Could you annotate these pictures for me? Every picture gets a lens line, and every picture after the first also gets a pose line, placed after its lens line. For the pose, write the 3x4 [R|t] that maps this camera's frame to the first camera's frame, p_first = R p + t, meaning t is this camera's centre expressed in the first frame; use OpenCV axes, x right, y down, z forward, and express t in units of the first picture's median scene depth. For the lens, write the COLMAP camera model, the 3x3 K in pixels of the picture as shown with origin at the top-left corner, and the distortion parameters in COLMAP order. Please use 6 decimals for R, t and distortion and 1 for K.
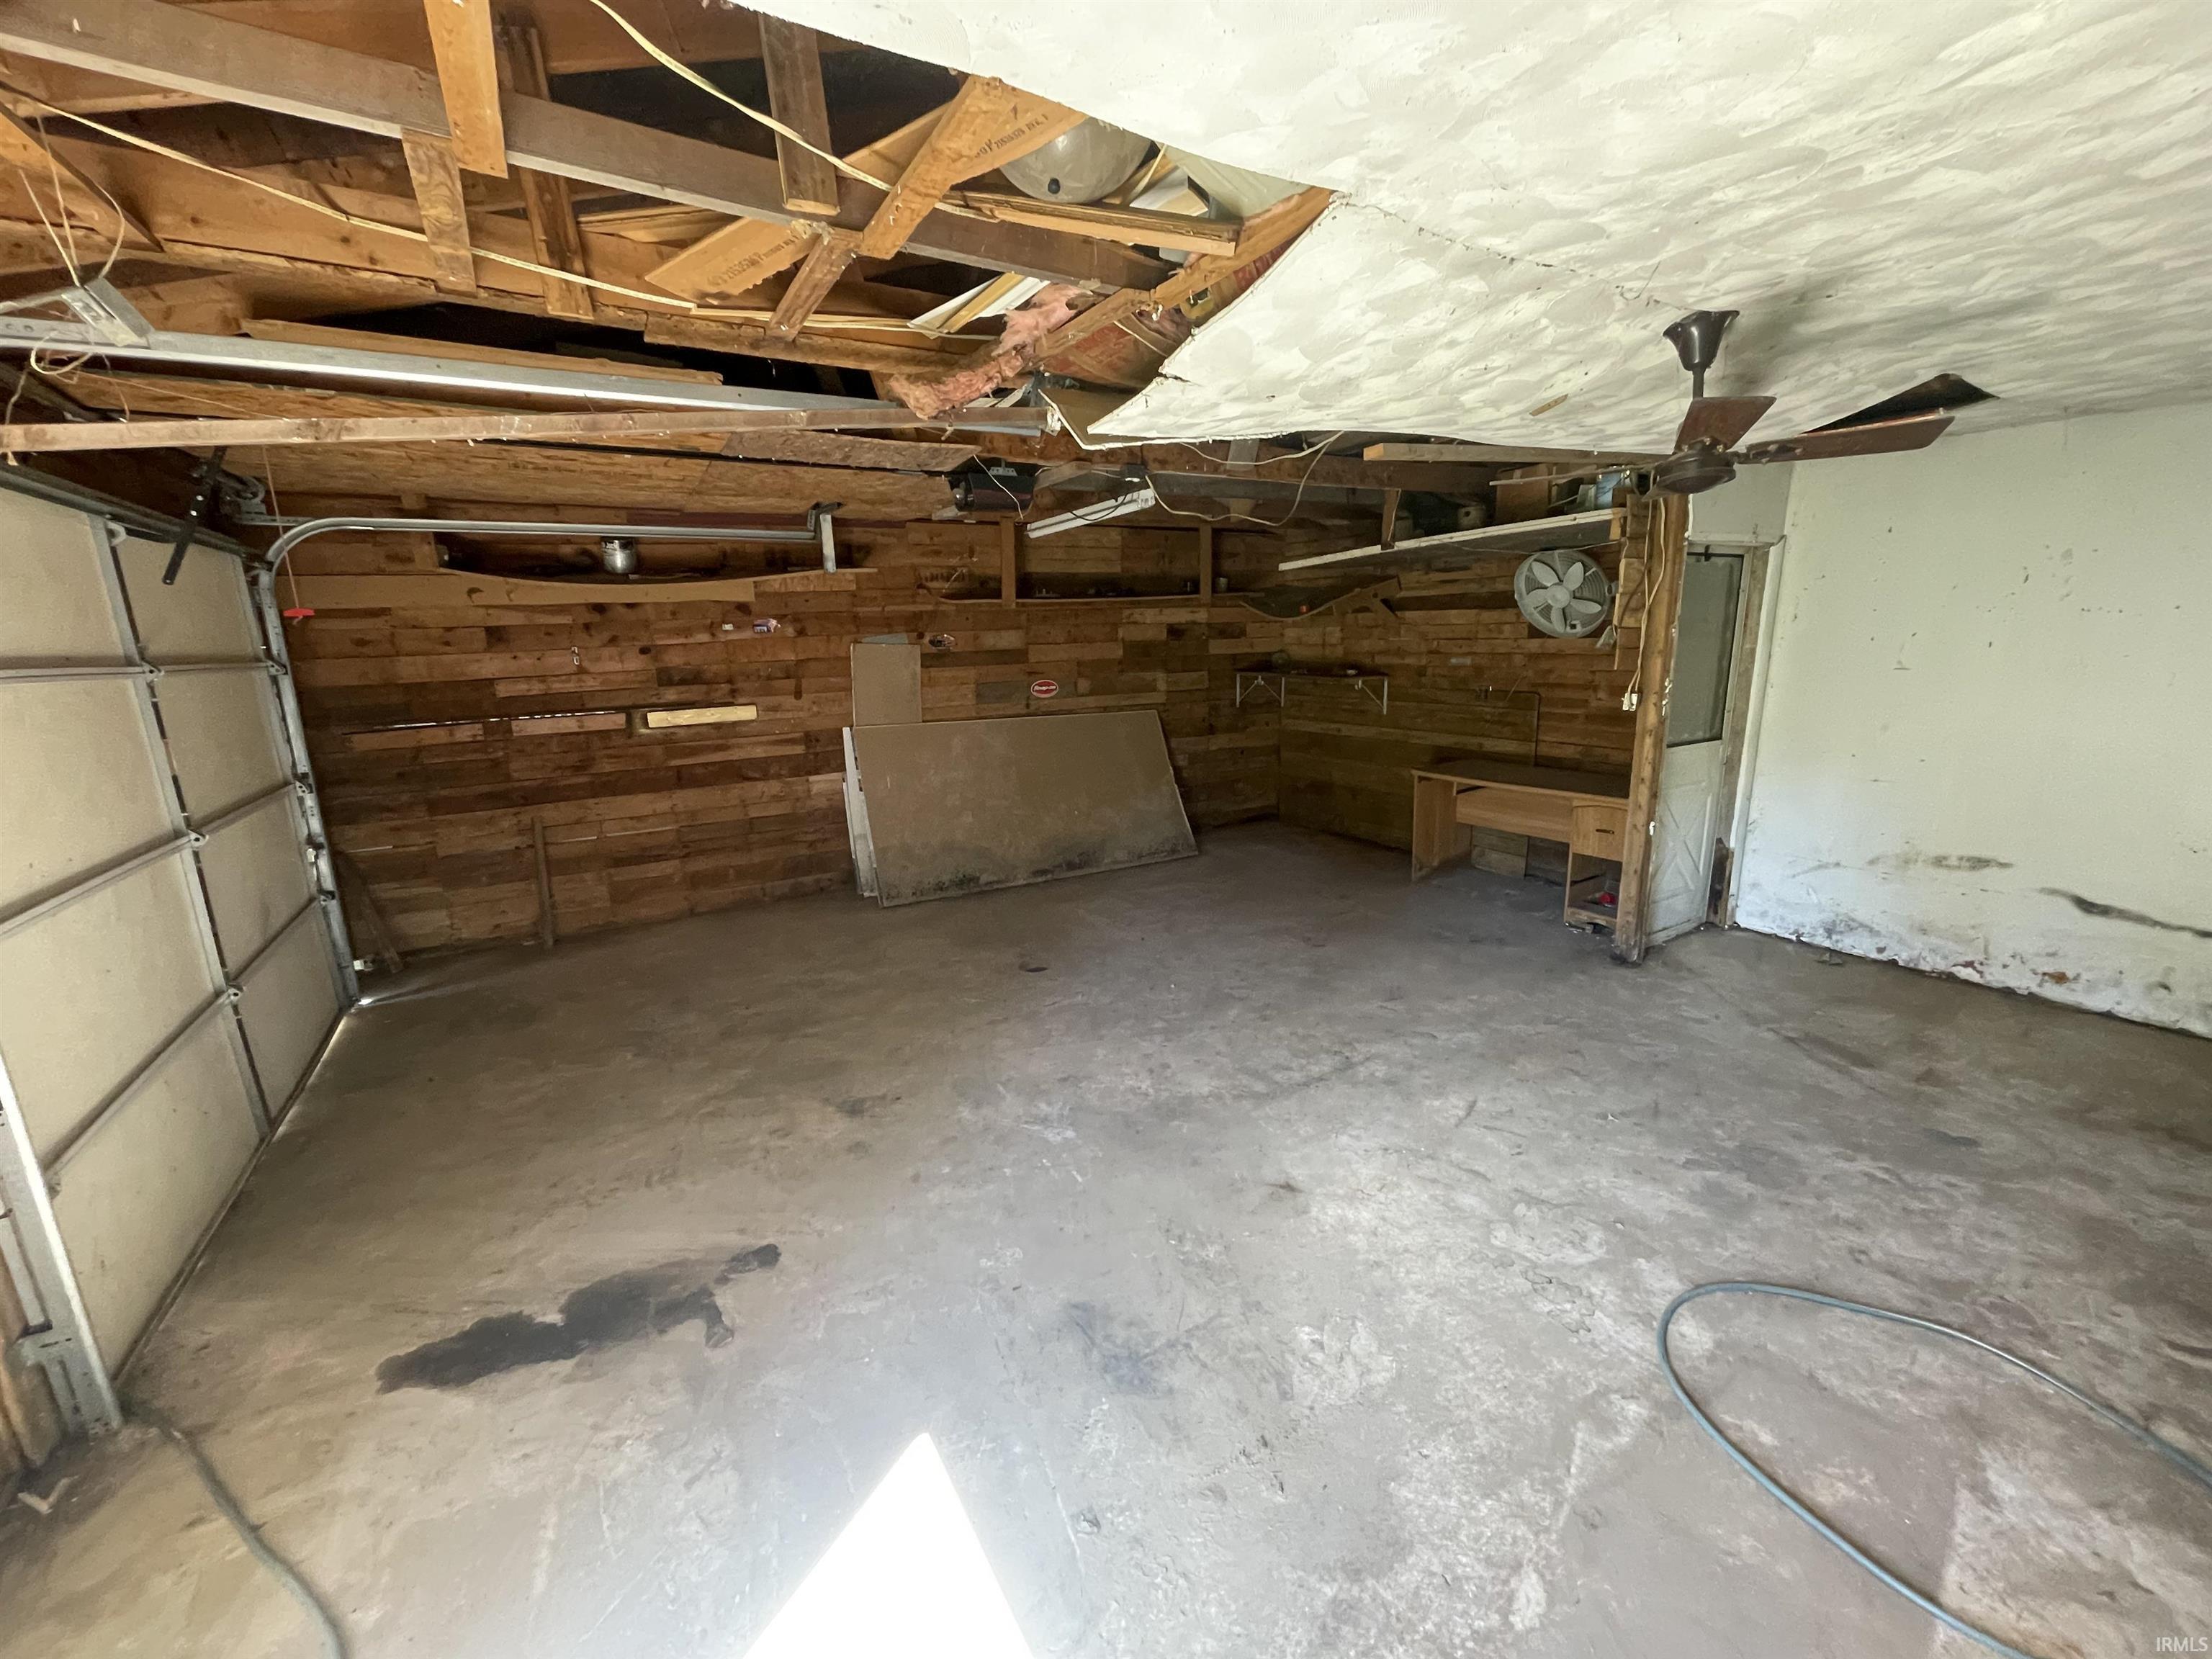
lens RADIAL K [[892.2, 0, 1100.9], [0, 892.2, 827.4], [0, 0, 1]] dist [0.000095, -0.001077]
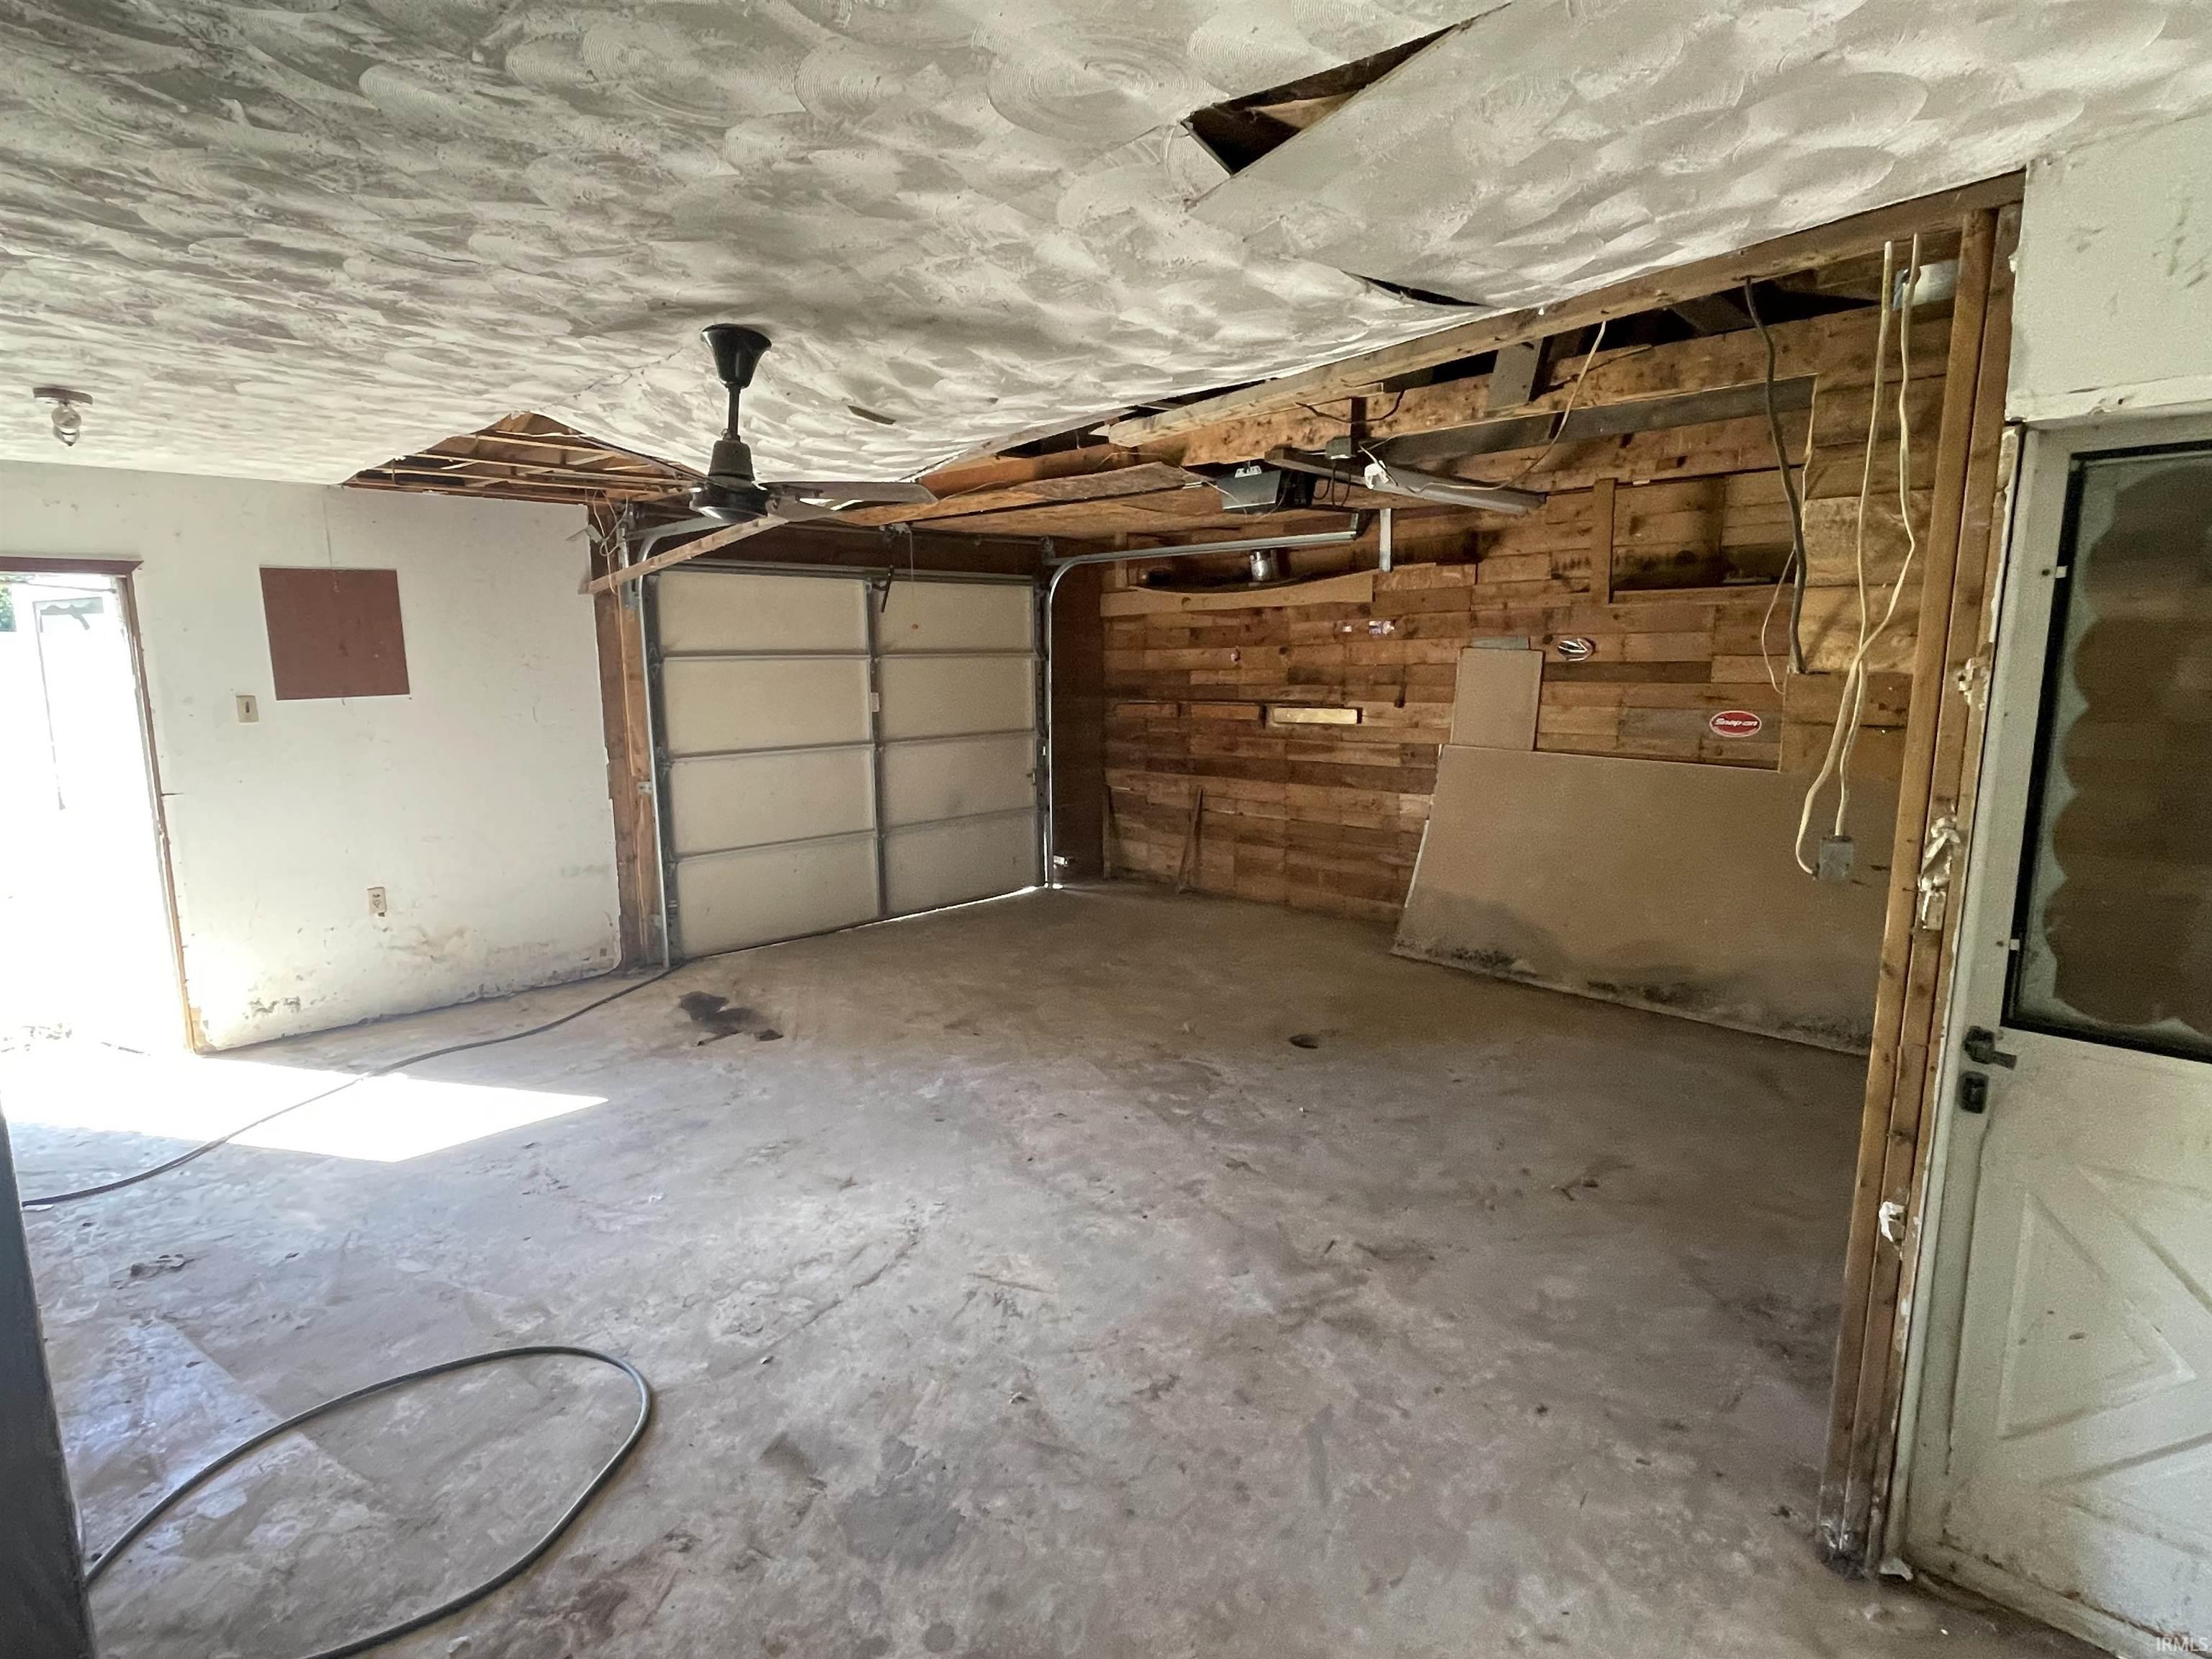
lens RADIAL K [[1155.2, 0, 1106.0], [0, 1155.2, 829.5], [0, 0, 1]] dist [0.001263, -0.001553]
pose [[0.248318, 0.177536, -0.952271, 0.845342], [-0.200424, 0.971206, 0.128803, -0.133052], [0.947718, 0.158873, 0.276750, 0.477848]]
